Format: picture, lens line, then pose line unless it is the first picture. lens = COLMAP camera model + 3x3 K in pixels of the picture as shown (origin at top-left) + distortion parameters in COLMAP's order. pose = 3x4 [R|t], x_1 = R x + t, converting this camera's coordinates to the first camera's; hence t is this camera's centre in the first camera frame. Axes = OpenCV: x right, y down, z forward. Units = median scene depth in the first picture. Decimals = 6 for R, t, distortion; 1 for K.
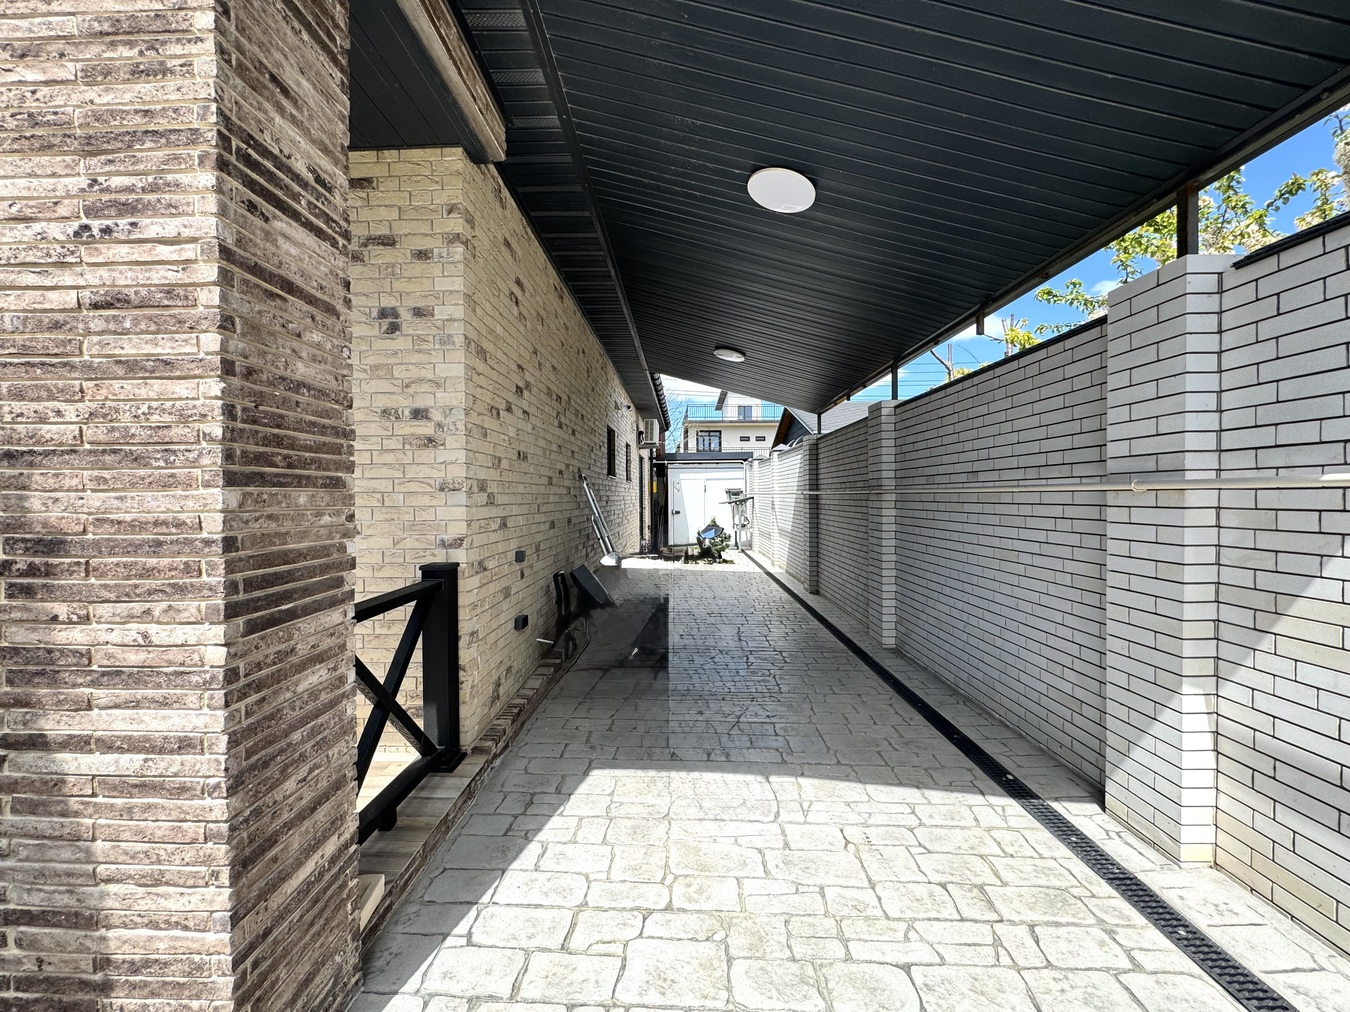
lens RADIAL K [[541.6, 0, 673.3], [0, 541.6, 504.5], [0, 0, 1]] dist [-0.003292, 0.000297]
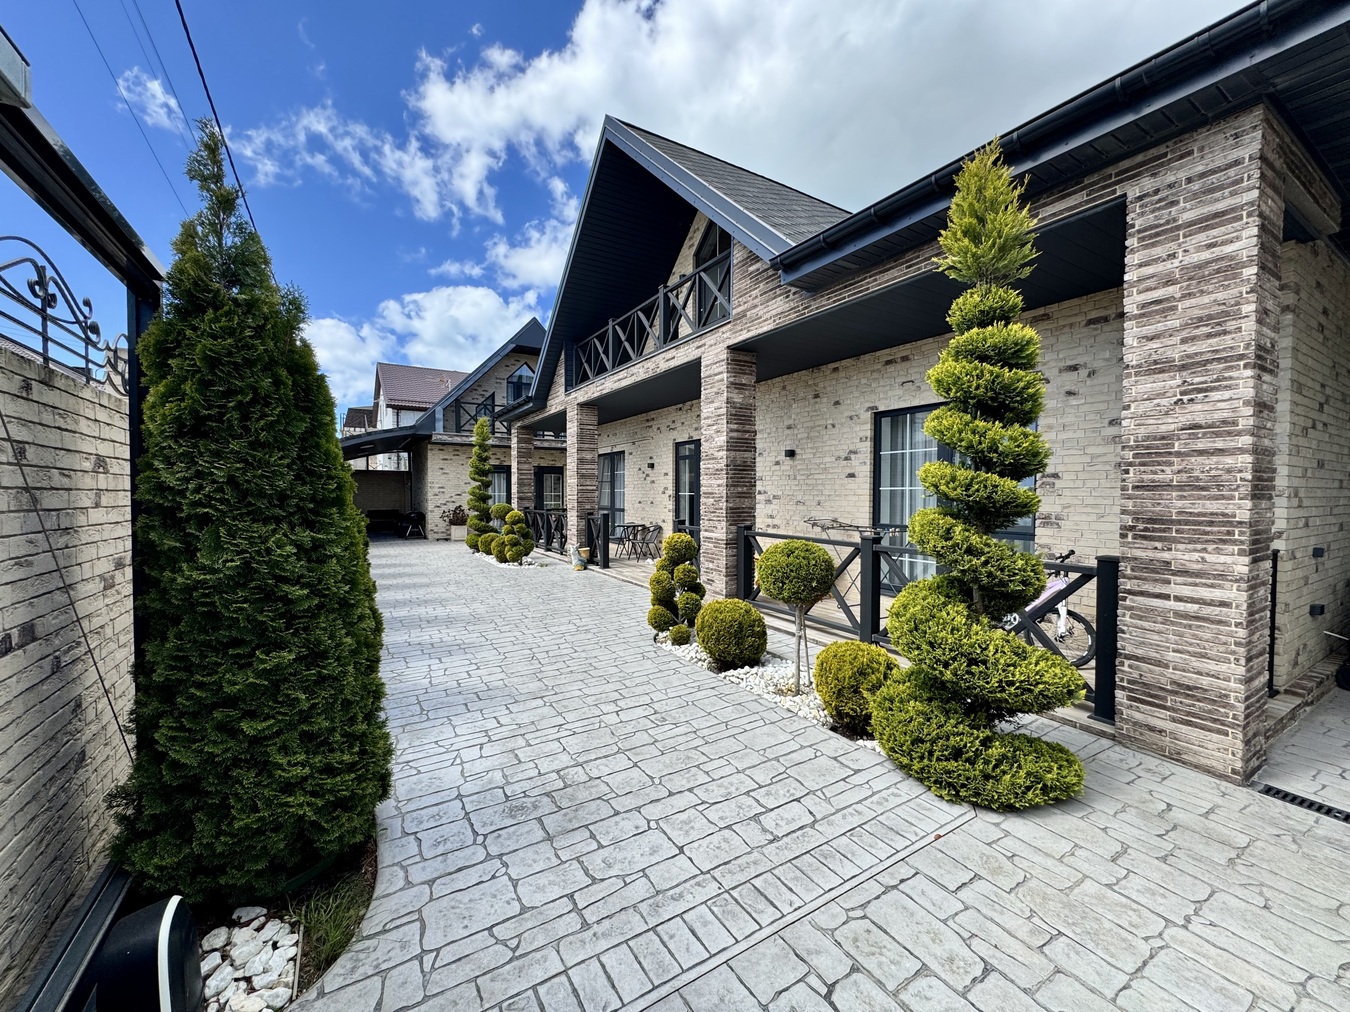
lens RADIAL K [[541.6, 0, 673.3], [0, 541.6, 504.5], [0, 0, 1]] dist [-0.003292, 0.000297]
pose [[0.539517, 0.028183, -0.841503, -0.195448], [-0.018041, 0.999597, 0.021911, -0.018171], [0.841781, 0.003360, 0.539808, -2.454549]]
